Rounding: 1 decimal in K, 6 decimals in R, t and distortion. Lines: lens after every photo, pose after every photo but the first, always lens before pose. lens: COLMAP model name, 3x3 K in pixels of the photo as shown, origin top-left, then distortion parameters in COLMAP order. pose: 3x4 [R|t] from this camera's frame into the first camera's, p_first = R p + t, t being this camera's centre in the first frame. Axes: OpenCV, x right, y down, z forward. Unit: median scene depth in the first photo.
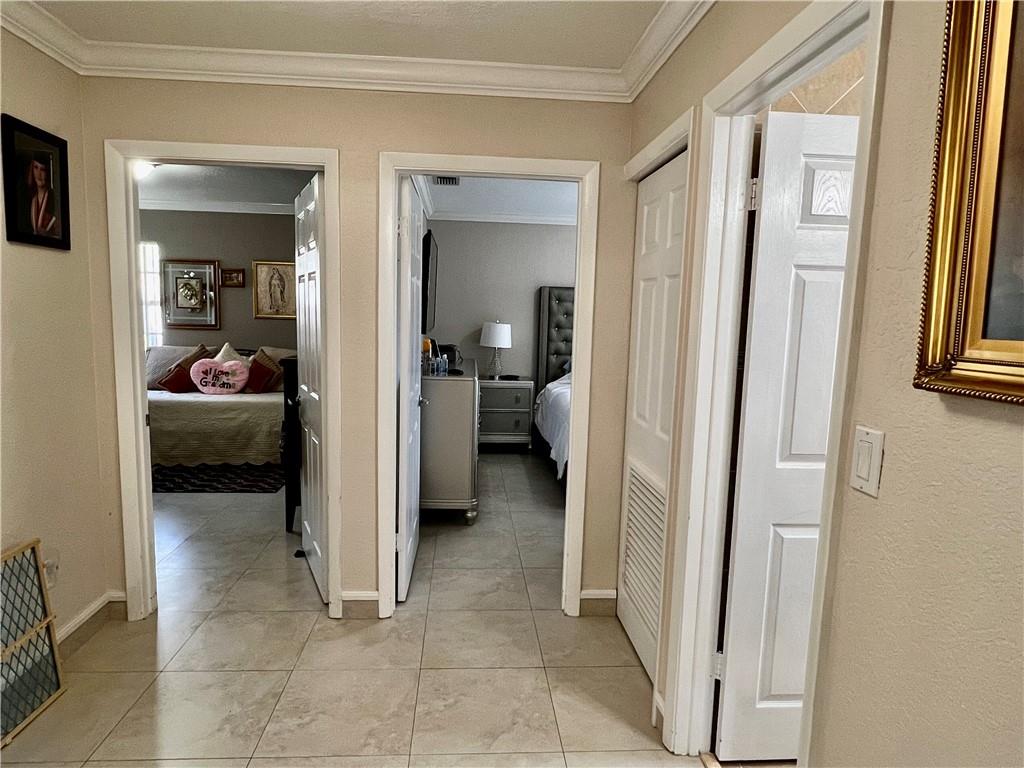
lens RADIAL K [[629.0, 0, 510.6], [0, 629.0, 384.0], [0, 0, 1]] dist [0.000654, 0.000006]
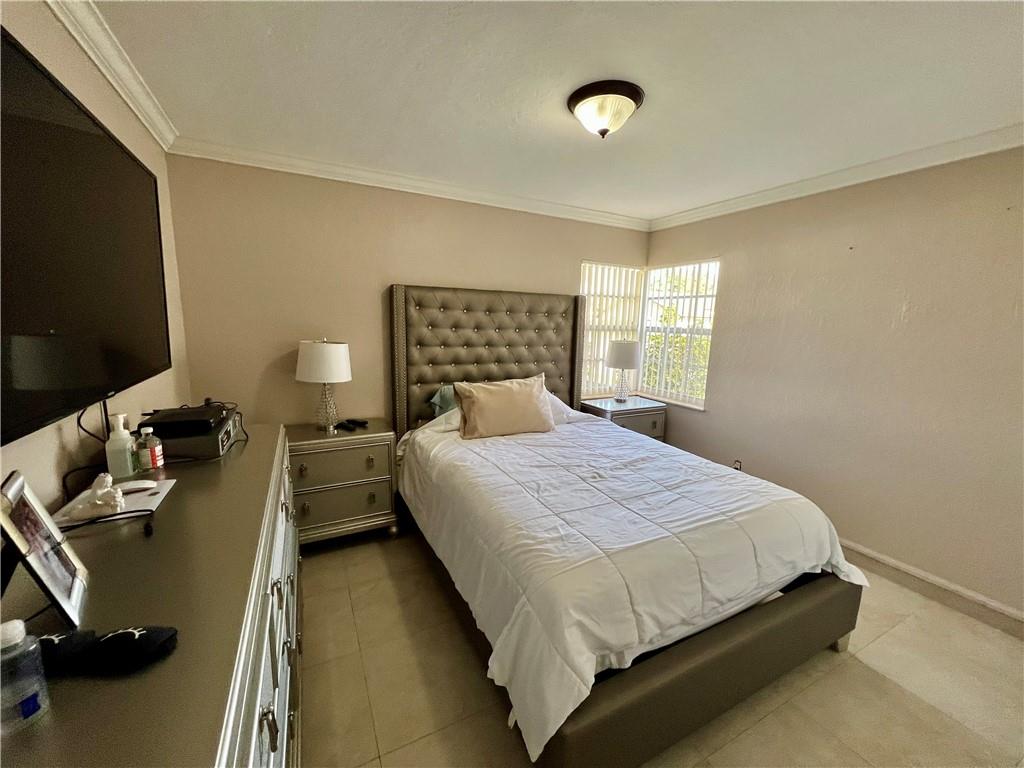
lens RADIAL K [[407.7, 0, 517.0], [0, 407.7, 388.2], [0, 0, 1]] dist [-0.000194, 0.000748]
pose [[0.915654, -0.073951, 0.395106, -0.009010], [0.053039, 0.996565, 0.063607, -0.065646], [-0.398453, -0.037286, 0.916431, 0.543815]]
